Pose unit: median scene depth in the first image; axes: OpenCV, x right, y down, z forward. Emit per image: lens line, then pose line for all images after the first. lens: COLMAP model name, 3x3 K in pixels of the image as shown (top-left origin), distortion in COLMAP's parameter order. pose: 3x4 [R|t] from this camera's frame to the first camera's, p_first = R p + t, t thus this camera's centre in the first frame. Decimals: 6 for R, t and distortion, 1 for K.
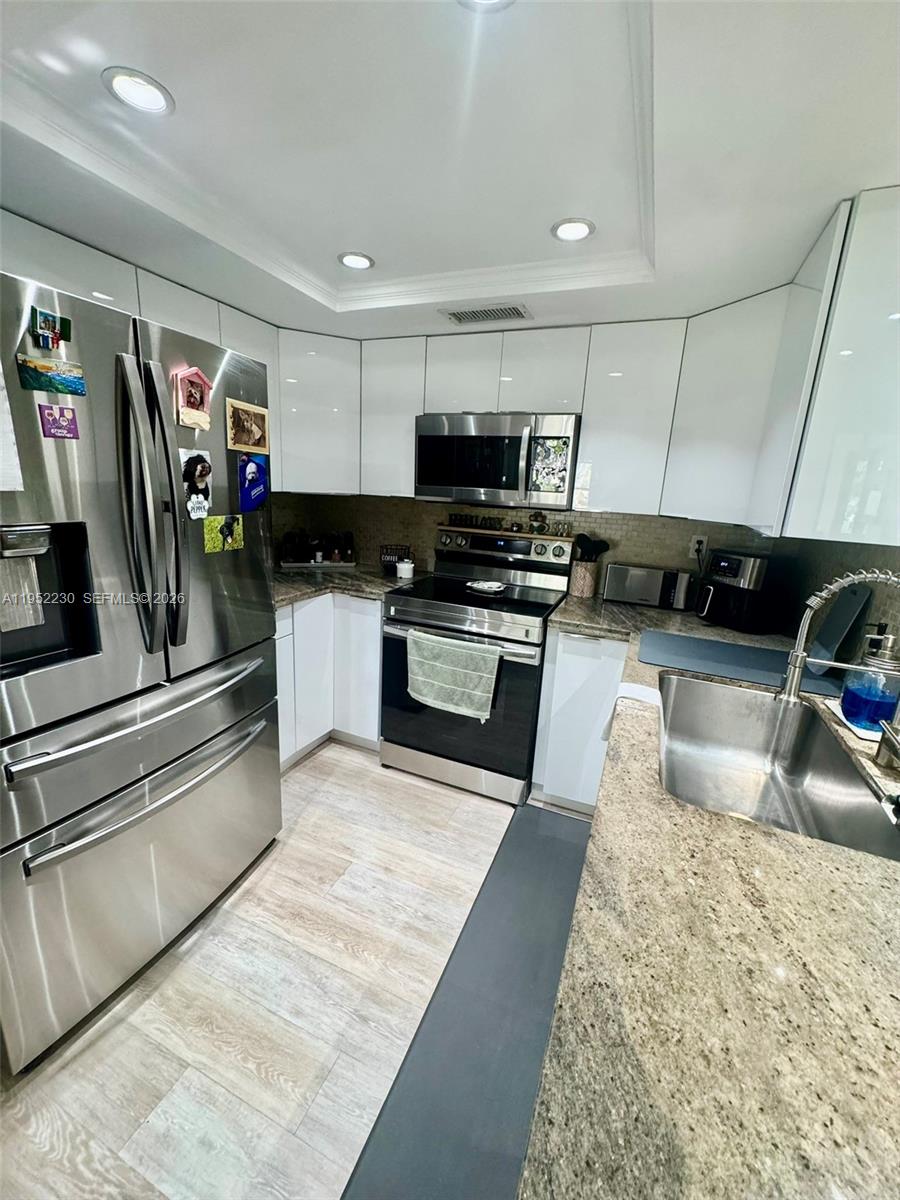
lens RADIAL K [[483.1, 0, 442.8], [0, 483.1, 595.6], [0, 0, 1]] dist [0.001249, -0.000076]
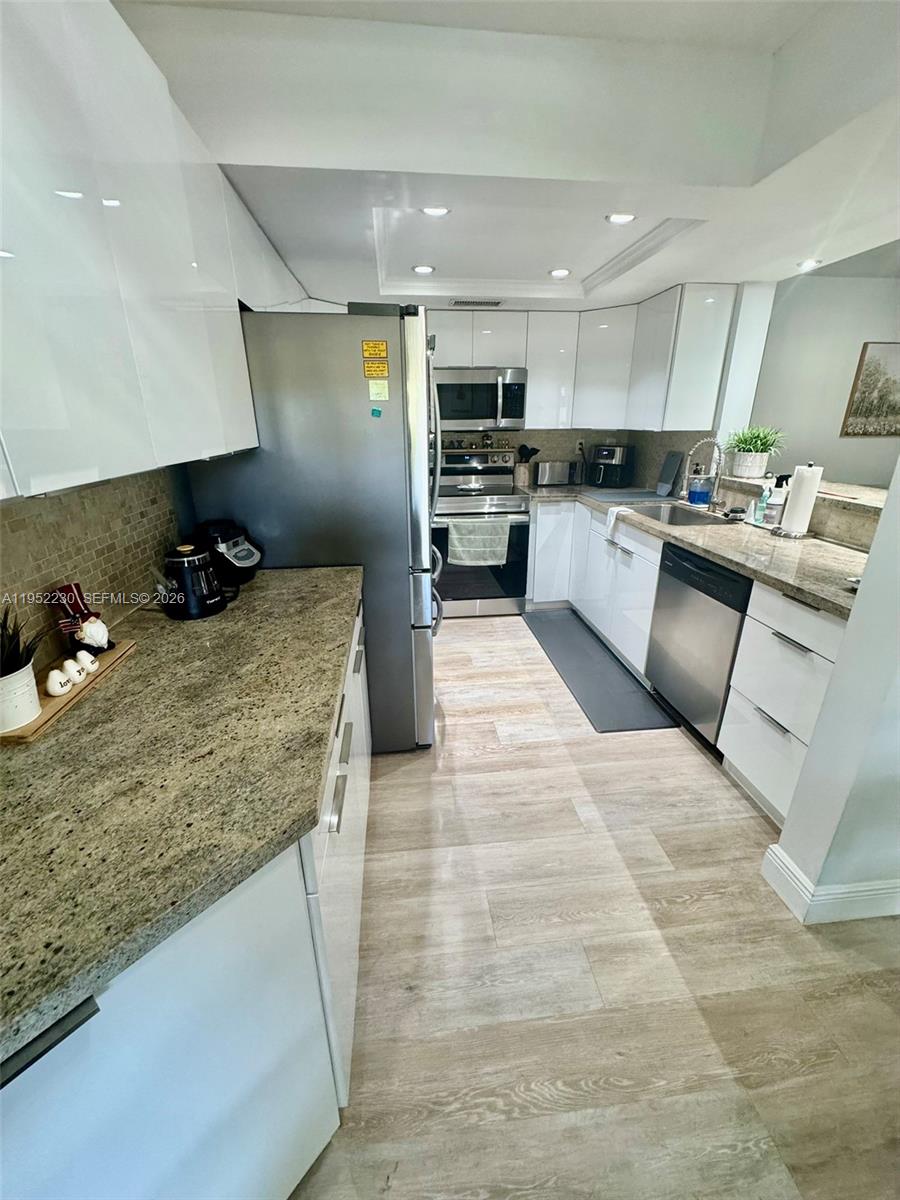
lens RADIAL K [[483.1, 0, 448.7], [0, 483.1, 595.9], [0, 0, 1]] dist [0.001249, -0.000076]
pose [[0.867205, -0.223499, 0.444977, -0.846504], [0.165024, 0.972108, 0.166650, 0.057357], [-0.469812, -0.071088, 0.879900, -0.371063]]
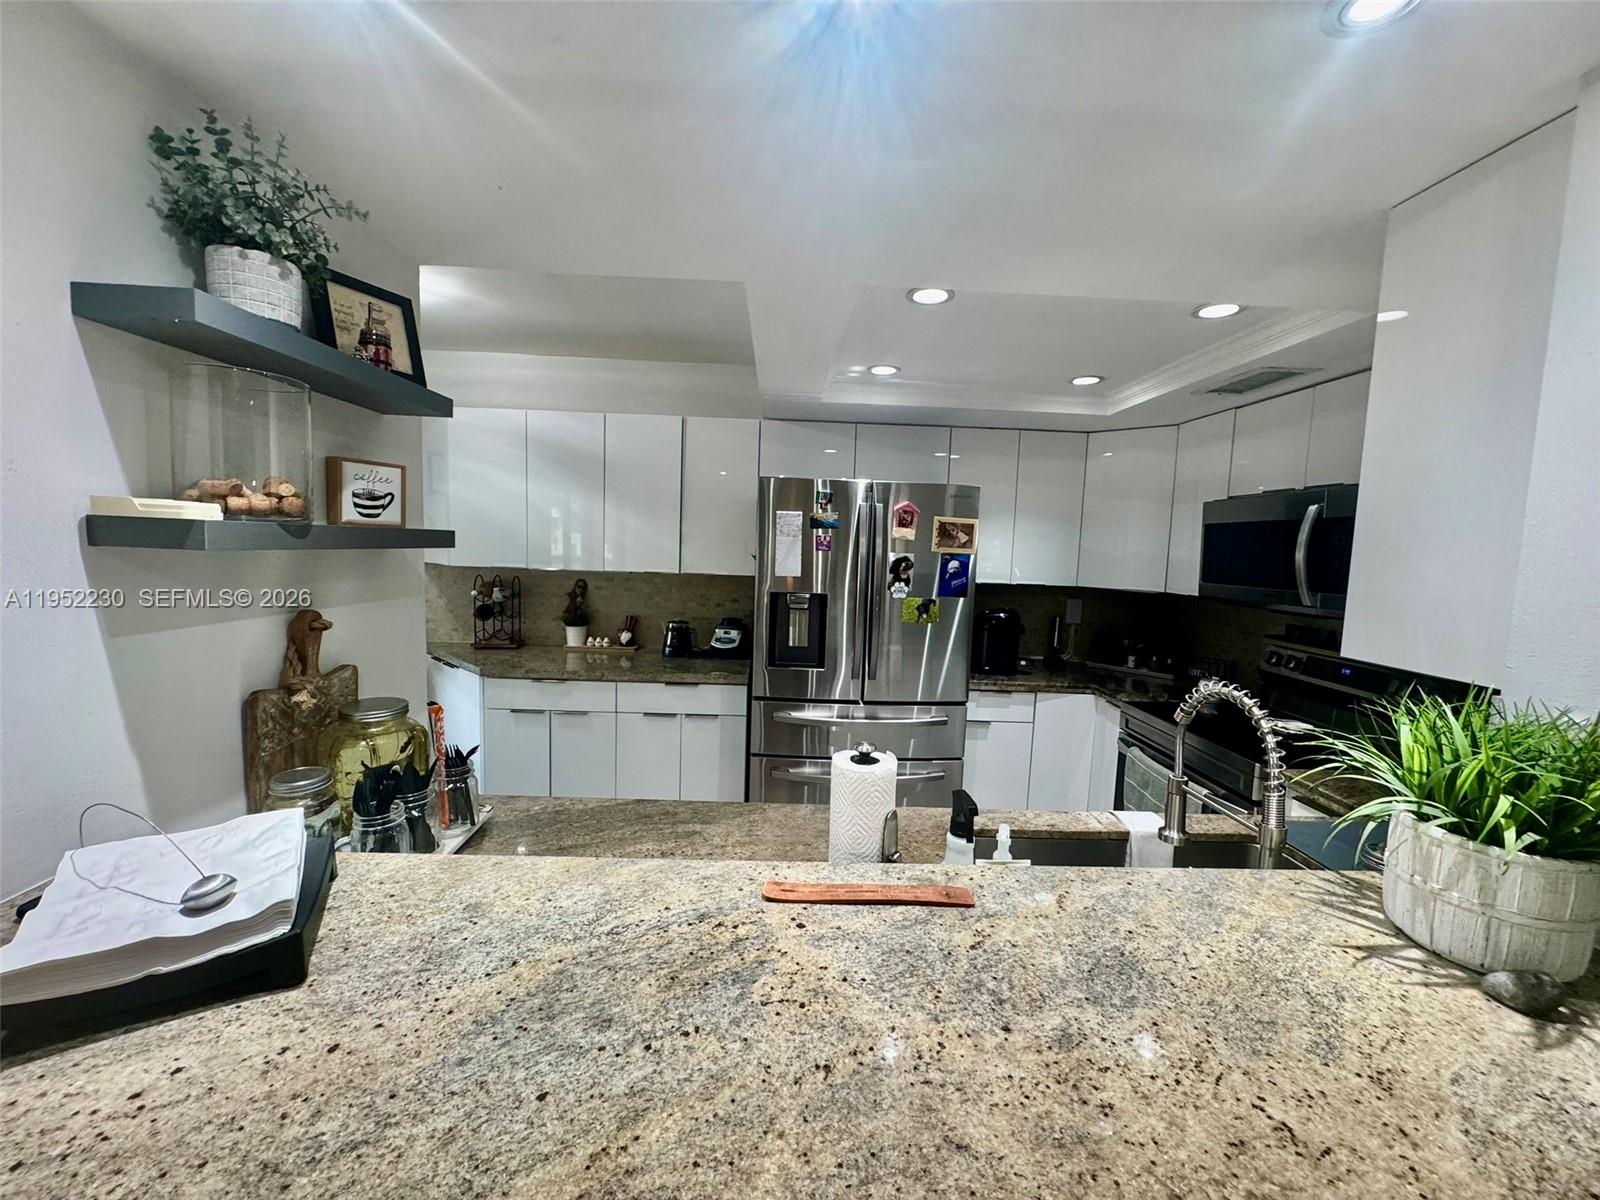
lens RADIAL K [[644.2, 0, 794.0], [0, 644.2, 598.2], [0, 0, 1]] dist [0.001249, -0.000076]
pose [[0.408314, 0.042915, -0.911832, 0.751681], [-0.224801, 0.972858, -0.054878, 0.013149], [0.884728, 0.227388, 0.406879, -0.053214]]
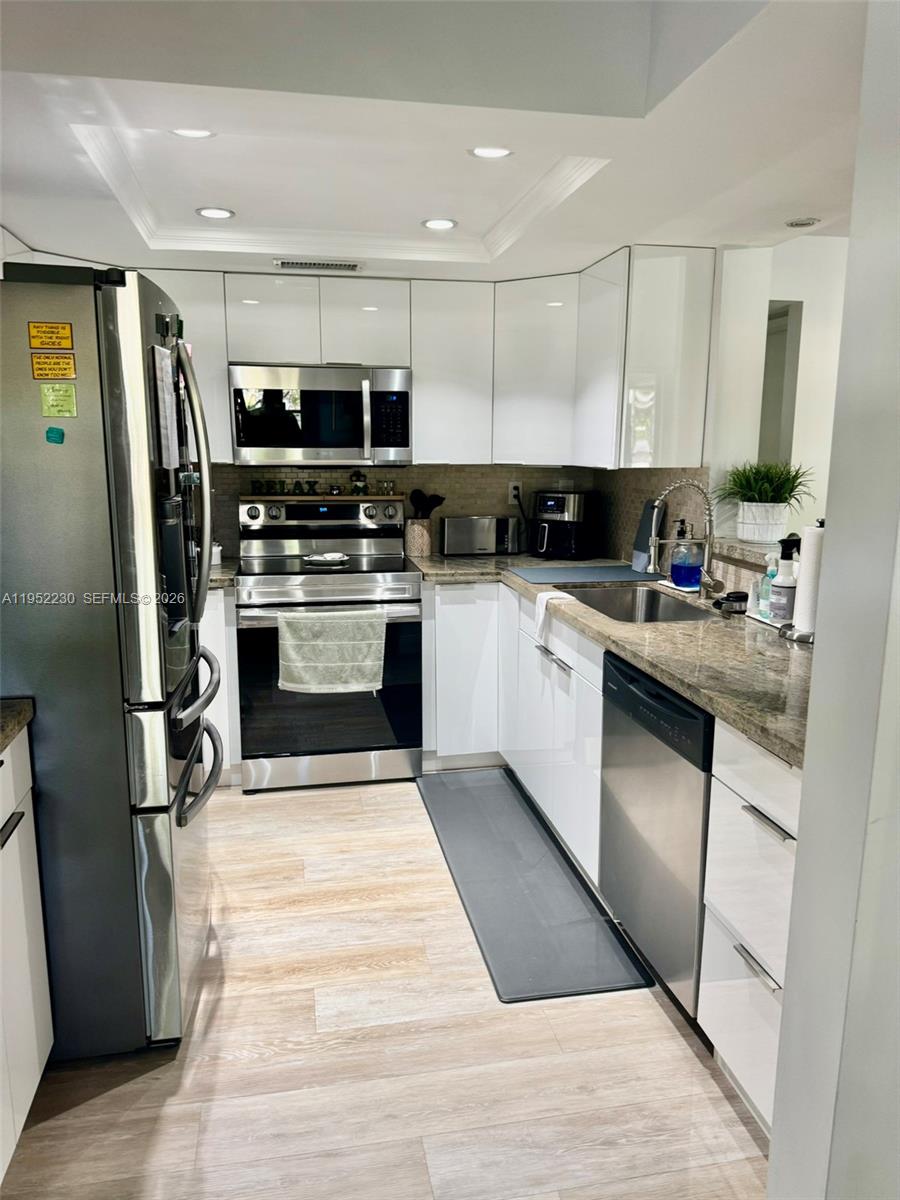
lens RADIAL K [[849.4, 0, 438.4], [0, 849.4, 600.8], [0, 0, 1]] dist [0.068080, -0.077943]
pose [[0.829940, -0.149432, 0.537466, -0.690848], [0.169383, 0.985472, 0.012435, 0.085429], [-0.531516, 0.080717, 0.843194, -0.478302]]
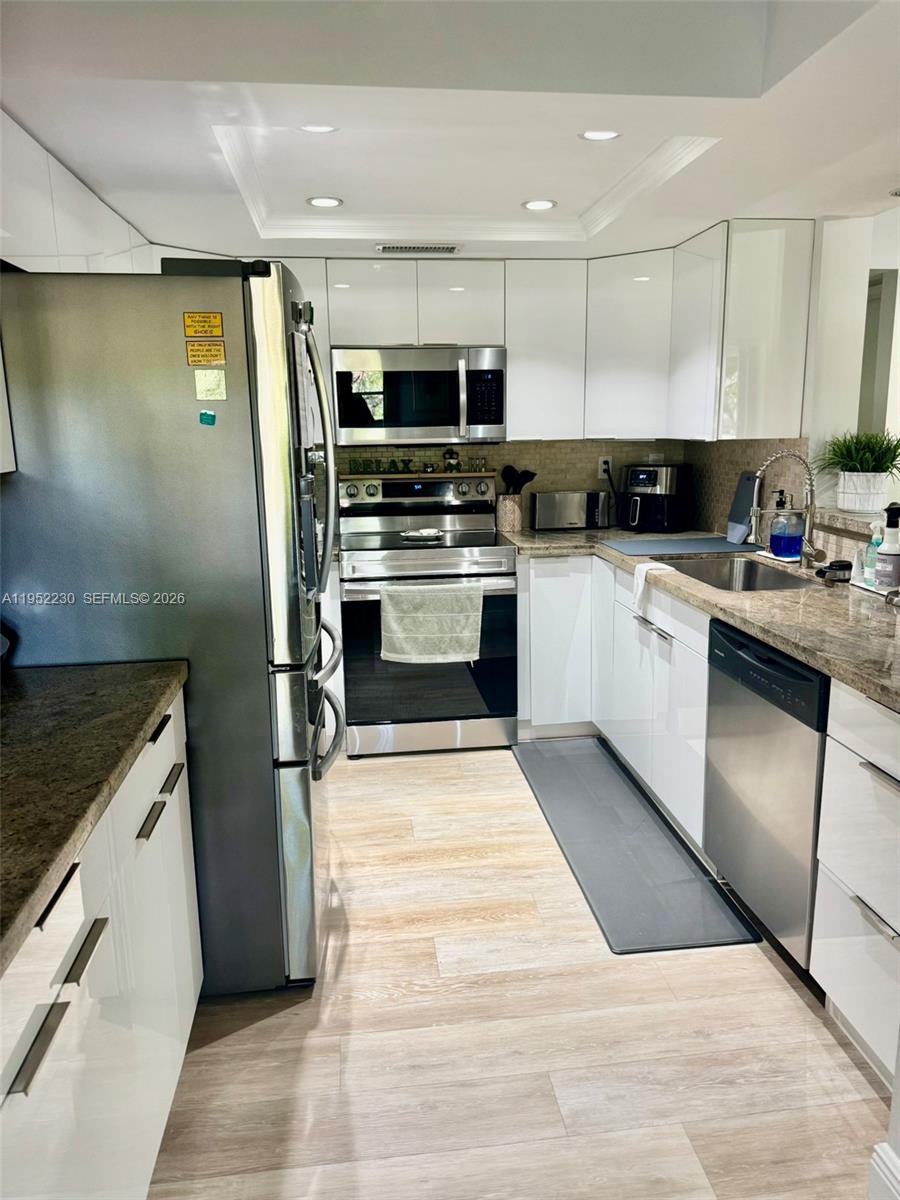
lens RADIAL K [[849.4, 0, 452.8], [0, 849.4, 591.5], [0, 0, 1]] dist [0.068080, -0.077943]
pose [[0.860044, -0.161303, 0.484051, -0.770893], [0.176287, 0.984228, 0.014759, 0.087475], [-0.478798, 0.072638, 0.874915, -0.489787]]
